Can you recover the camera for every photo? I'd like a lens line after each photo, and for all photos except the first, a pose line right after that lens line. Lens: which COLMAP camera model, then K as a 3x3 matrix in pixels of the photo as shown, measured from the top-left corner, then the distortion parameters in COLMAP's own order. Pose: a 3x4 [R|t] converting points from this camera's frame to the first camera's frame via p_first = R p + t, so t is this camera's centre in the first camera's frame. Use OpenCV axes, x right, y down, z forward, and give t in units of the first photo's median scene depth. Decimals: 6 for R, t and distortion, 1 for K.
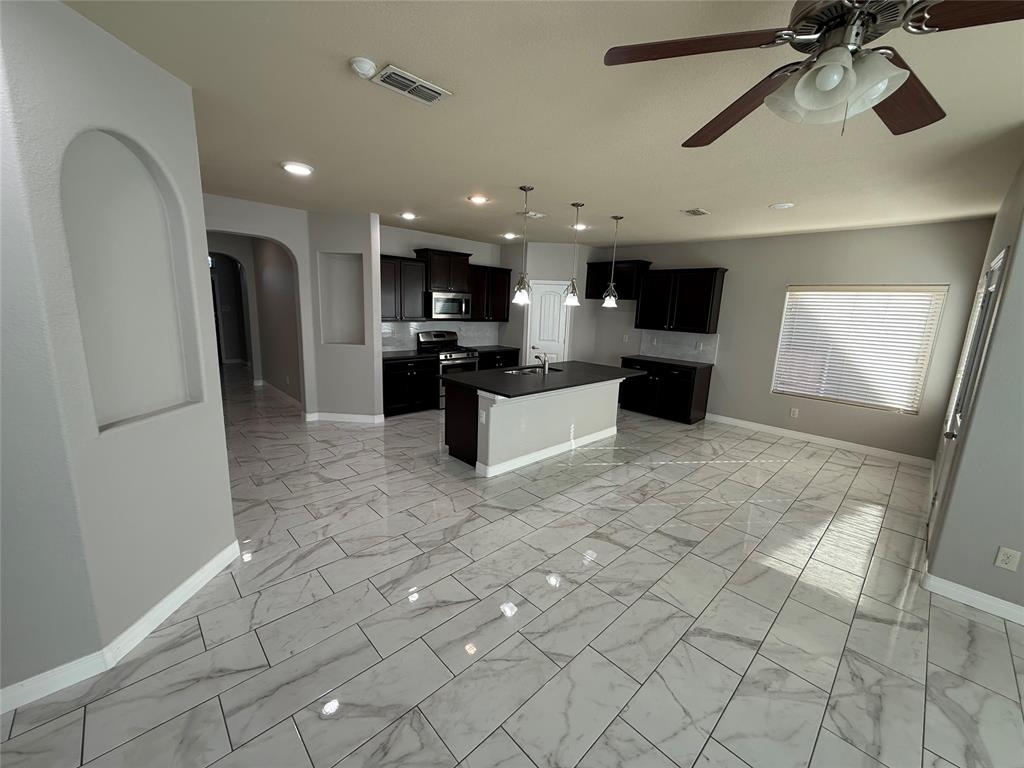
lens RADIAL K [[406.8, 0, 516.8], [0, 406.8, 391.5], [0, 0, 1]] dist [0.000851, 0.000109]
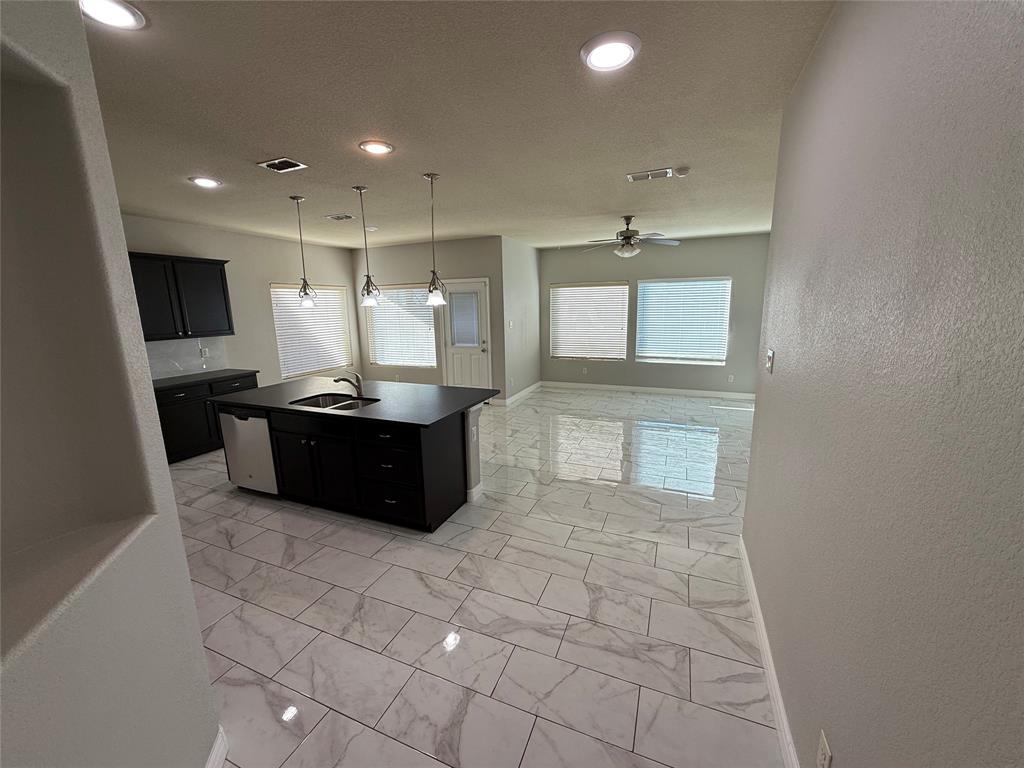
lens RADIAL K [[406.8, 0, 515.7], [0, 406.8, 376.6], [0, 0, 1]] dist [0.000851, 0.000109]
pose [[-0.403740, -0.189467, 0.895040, -0.889926], [0.196083, 0.937665, 0.286941, -0.289891], [-0.893613, 0.291352, -0.341422, 1.189236]]
